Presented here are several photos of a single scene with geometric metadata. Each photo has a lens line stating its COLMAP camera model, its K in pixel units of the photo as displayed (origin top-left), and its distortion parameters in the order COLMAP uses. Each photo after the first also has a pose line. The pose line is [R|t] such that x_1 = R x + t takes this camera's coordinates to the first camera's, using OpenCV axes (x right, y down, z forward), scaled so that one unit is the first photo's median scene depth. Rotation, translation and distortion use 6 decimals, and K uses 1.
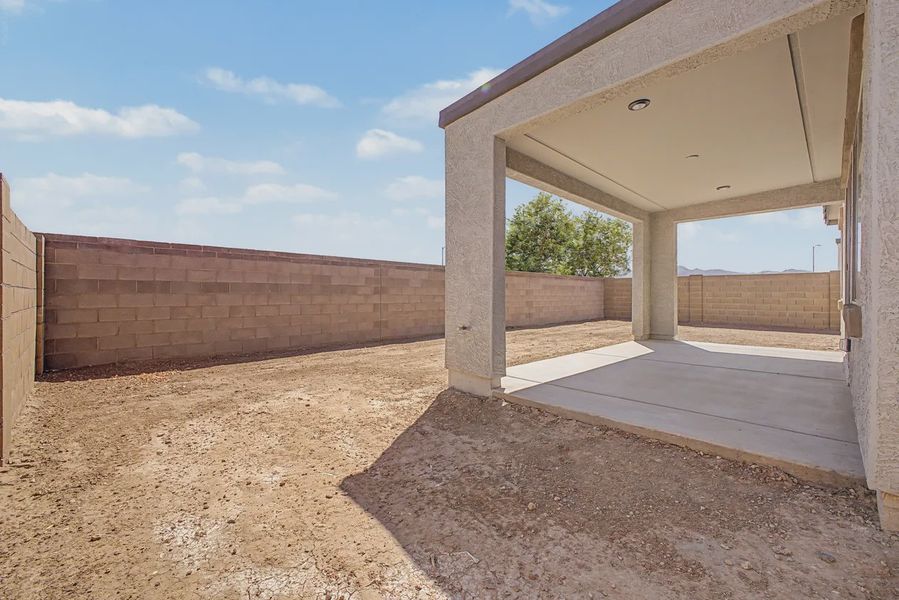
lens RADIAL K [[356.5, 0, 449.5], [0, 356.5, 300.0], [0, 0, 1]] dist [0.002317, 0.000125]
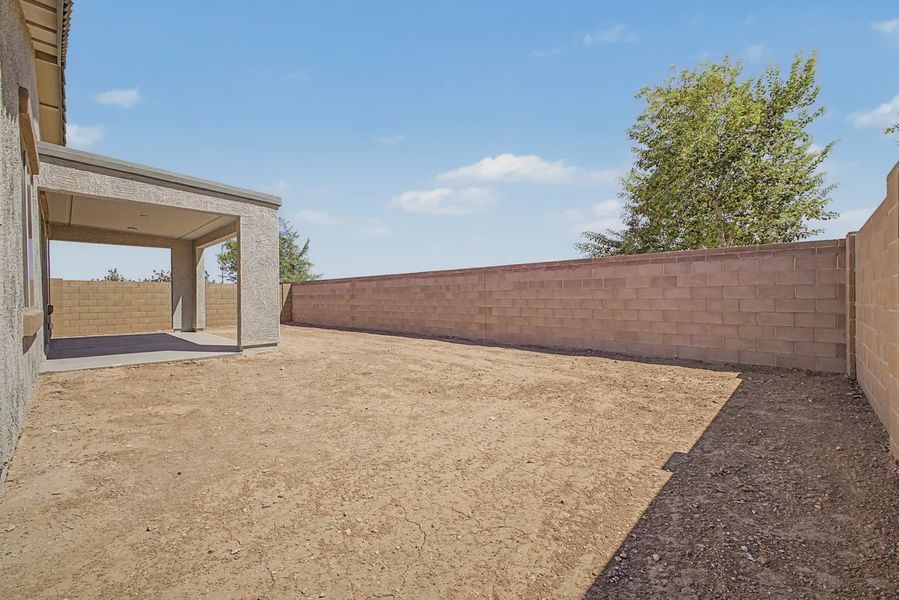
lens RADIAL K [[361.5, 0, 449.9], [0, 361.5, 296.8], [0, 0, 1]] dist [0.027790, -0.000011]
pose [[0.067429, -0.003605, -0.997718, 1.372982], [-0.003953, 0.999985, -0.003880, -0.020783], [0.997716, 0.004206, 0.067413, 1.263354]]
